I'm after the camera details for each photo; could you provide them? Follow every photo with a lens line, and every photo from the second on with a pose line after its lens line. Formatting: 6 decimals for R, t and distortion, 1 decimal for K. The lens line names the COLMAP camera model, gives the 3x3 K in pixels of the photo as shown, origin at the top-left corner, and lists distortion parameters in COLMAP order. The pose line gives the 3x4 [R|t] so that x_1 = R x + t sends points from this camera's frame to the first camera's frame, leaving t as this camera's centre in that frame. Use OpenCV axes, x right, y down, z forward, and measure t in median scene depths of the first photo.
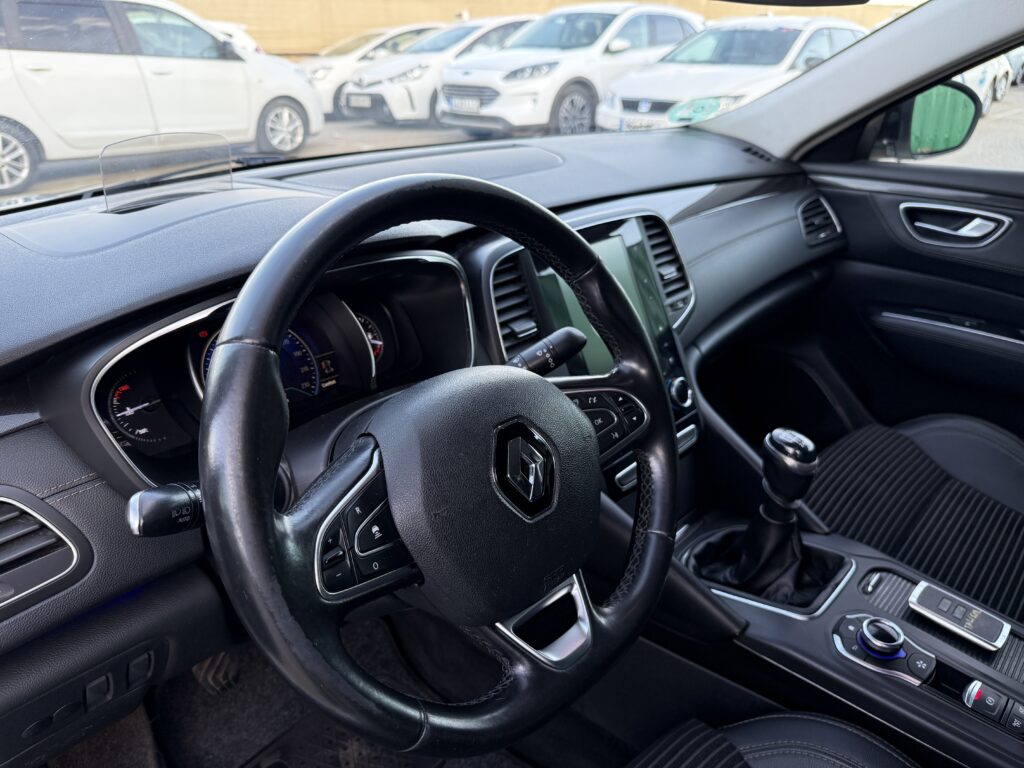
lens RADIAL K [[715.3, 0, 514.5], [0, 715.3, 386.0], [0, 0, 1]] dist [0.104035, -0.161171]
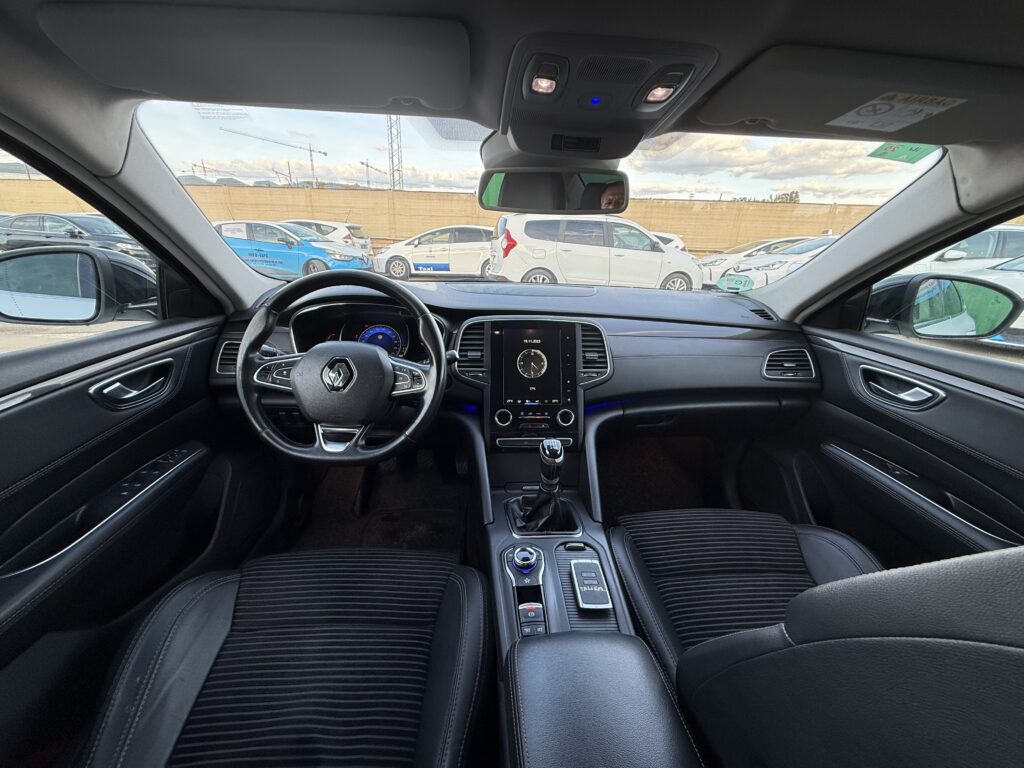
lens RADIAL K [[394.8, 0, 507.3], [0, 394.8, 387.9], [0, 0, 1]] dist [0.011185, 0.000064]
pose [[0.743281, 0.264515, -0.614463, 0.645550], [-0.320235, 0.947120, 0.020348, -0.032789], [0.587352, 0.181648, 0.788683, 0.102185]]
